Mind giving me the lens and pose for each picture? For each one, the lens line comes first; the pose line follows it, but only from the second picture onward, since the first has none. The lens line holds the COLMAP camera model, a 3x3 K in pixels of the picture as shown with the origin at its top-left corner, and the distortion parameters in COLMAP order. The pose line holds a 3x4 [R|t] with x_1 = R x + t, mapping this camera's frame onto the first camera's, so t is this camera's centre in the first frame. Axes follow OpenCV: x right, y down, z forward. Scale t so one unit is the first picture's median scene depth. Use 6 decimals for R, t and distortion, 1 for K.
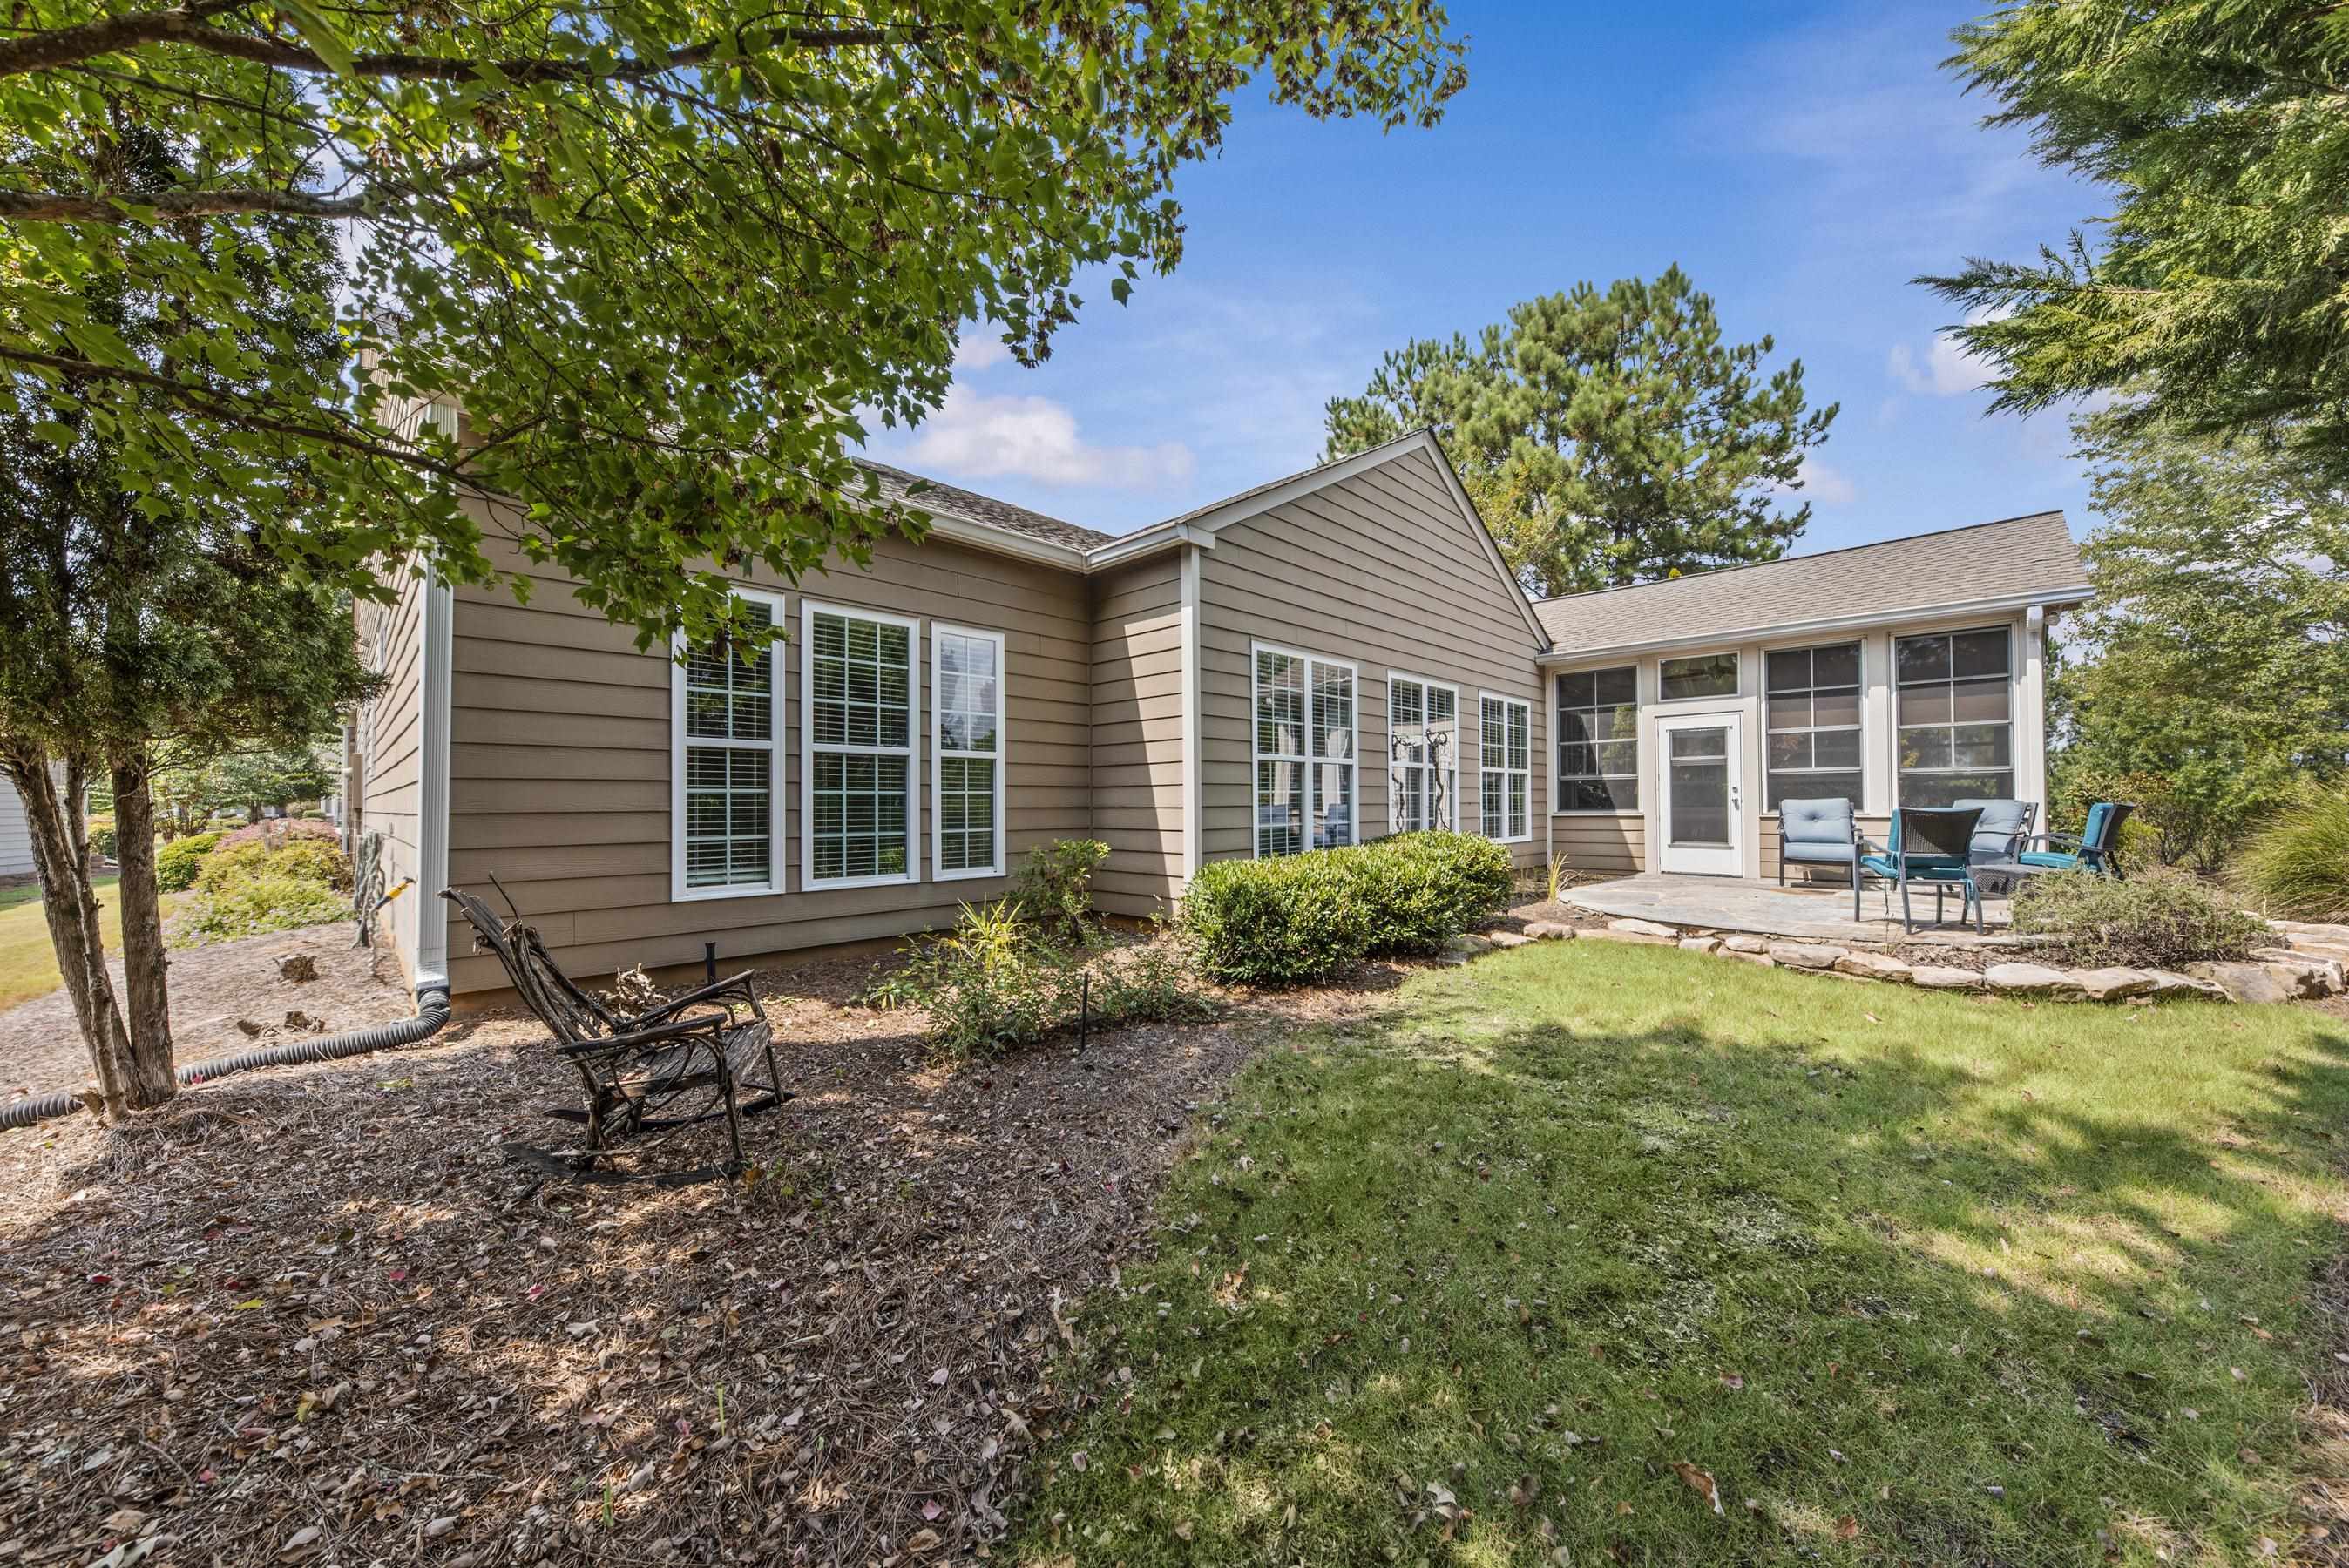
lens RADIAL K [[816.9, 0, 1189.0], [0, 816.9, 793.6], [0, 0, 1]] dist [-0.000343, -0.000032]
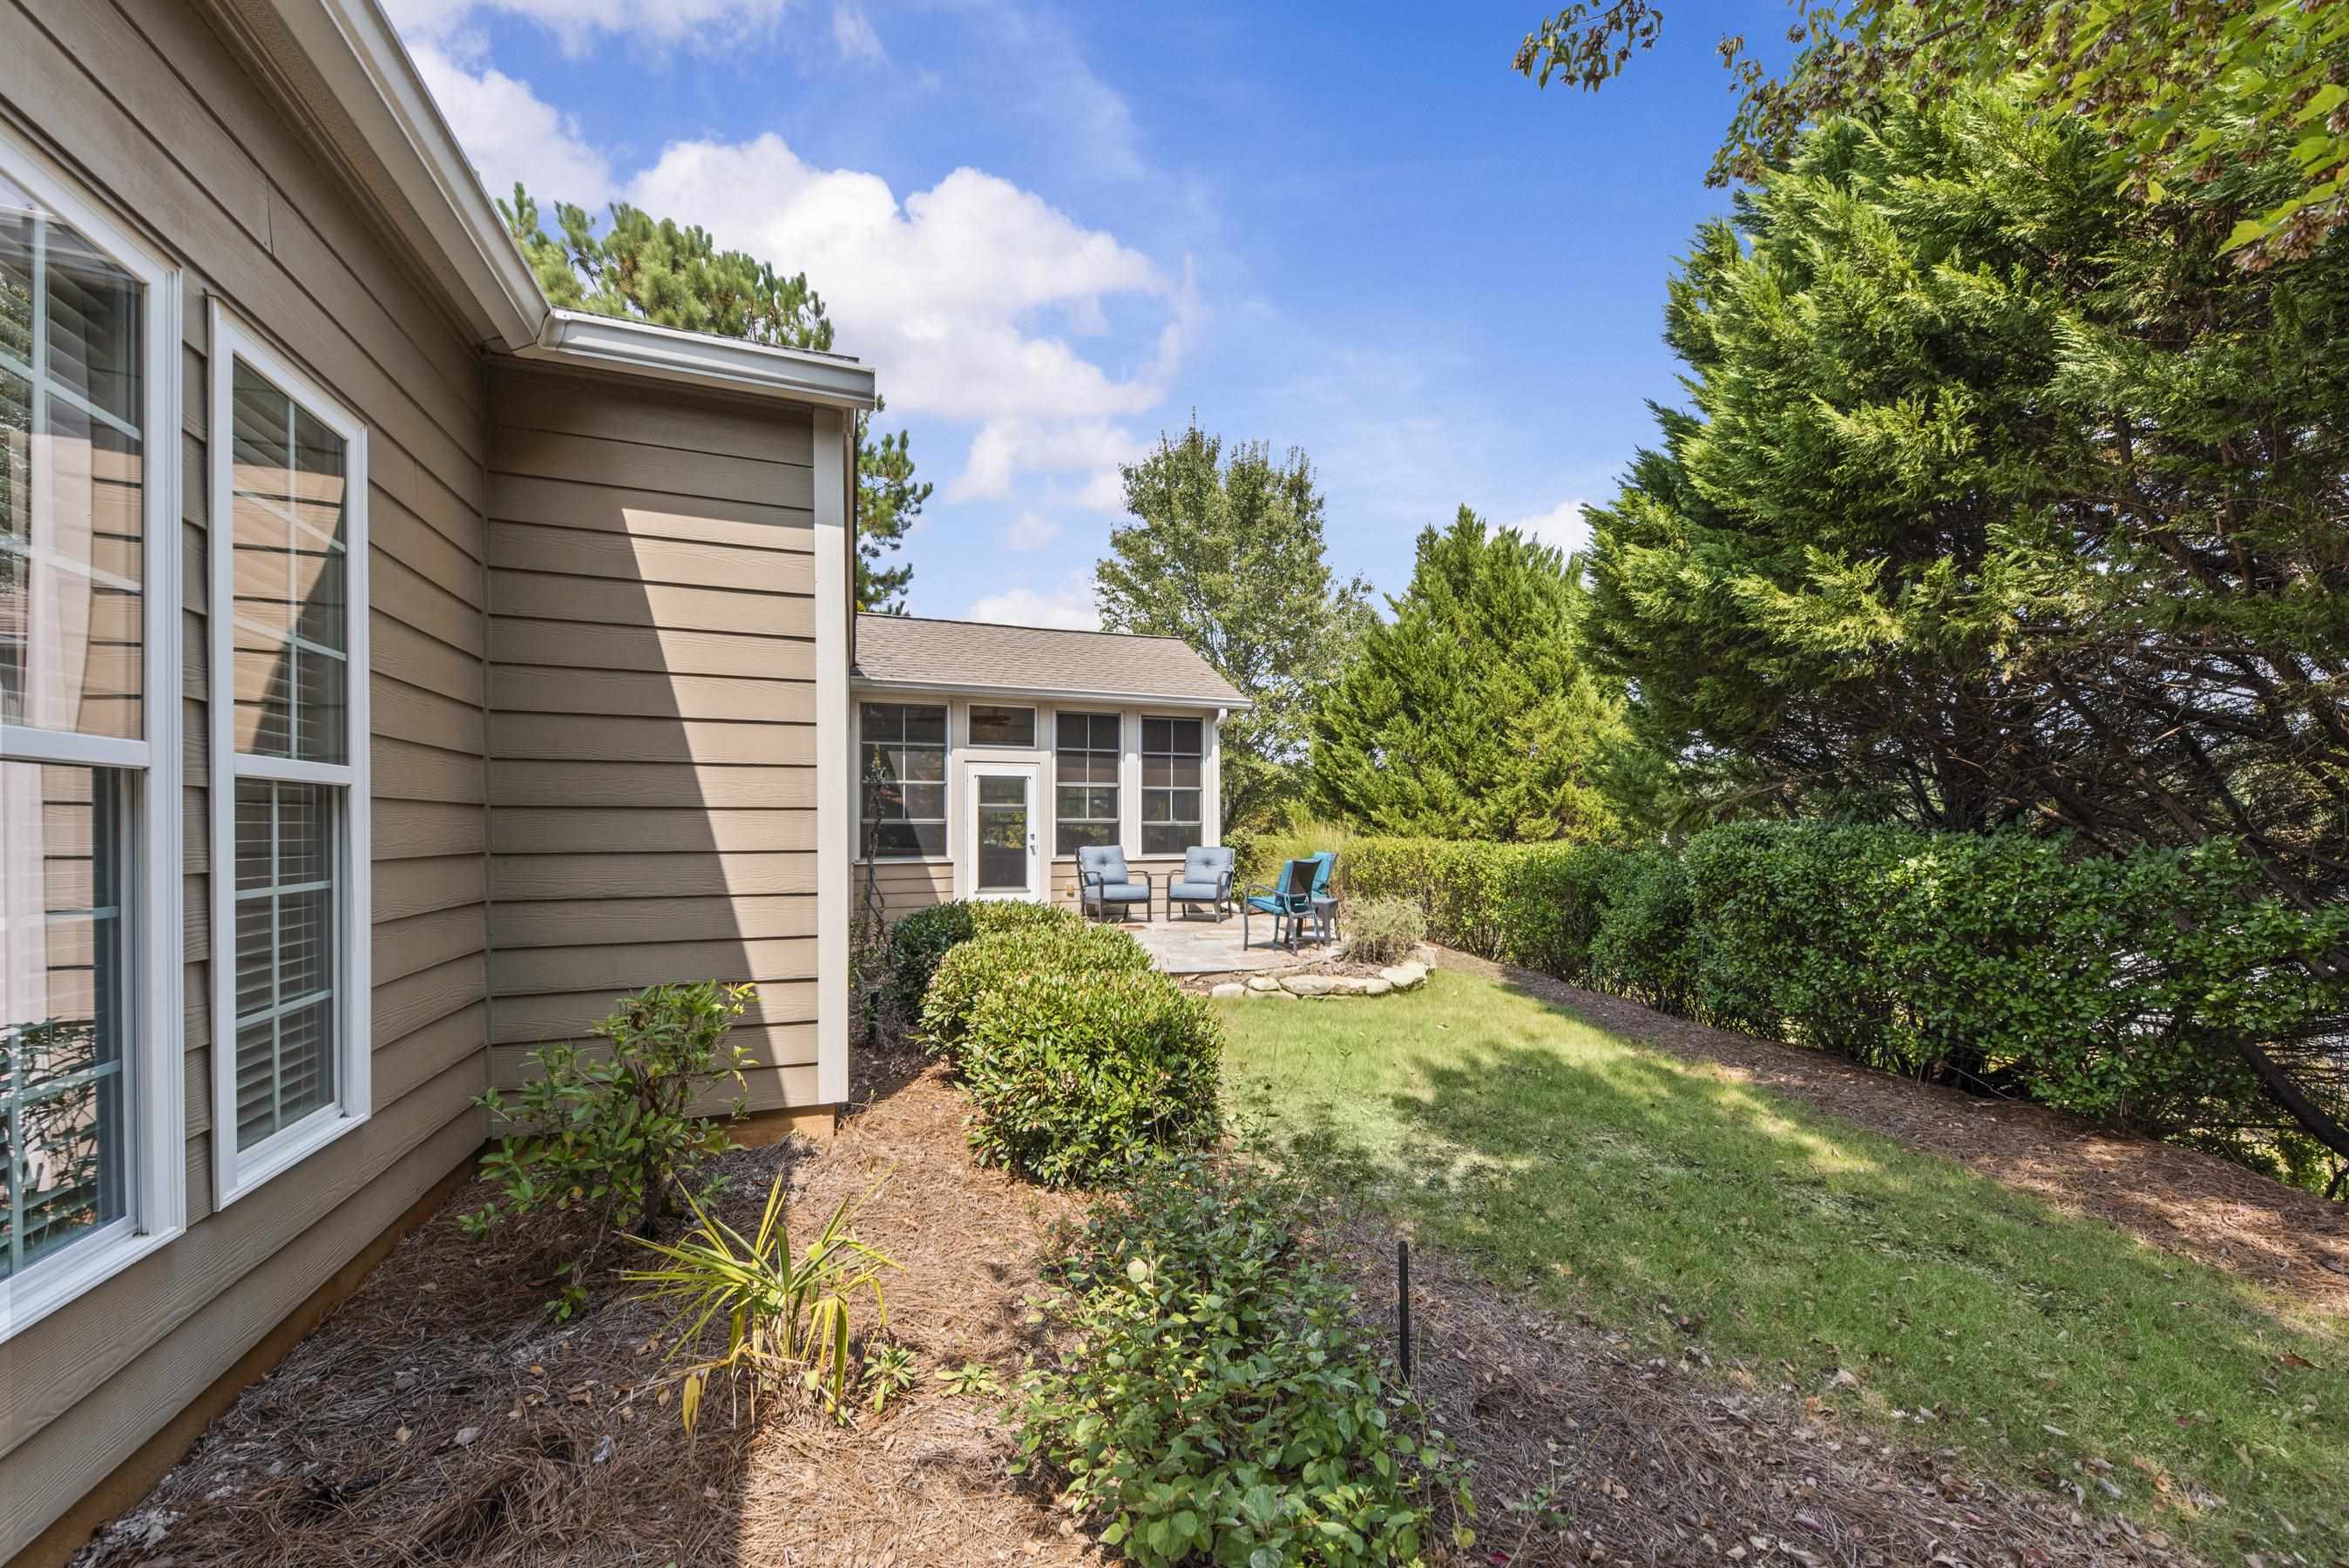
lens RADIAL K [[863.3, 0, 1175.2], [0, 863.3, 831.3], [0, 0, 1]] dist [0.001023, 0.000036]
pose [[0.425401, 0.000877, 0.905004, -0.290834], [-0.013528, 0.999894, 0.005391, -0.021258], [-0.904904, -0.014536, 0.425368, 0.372431]]
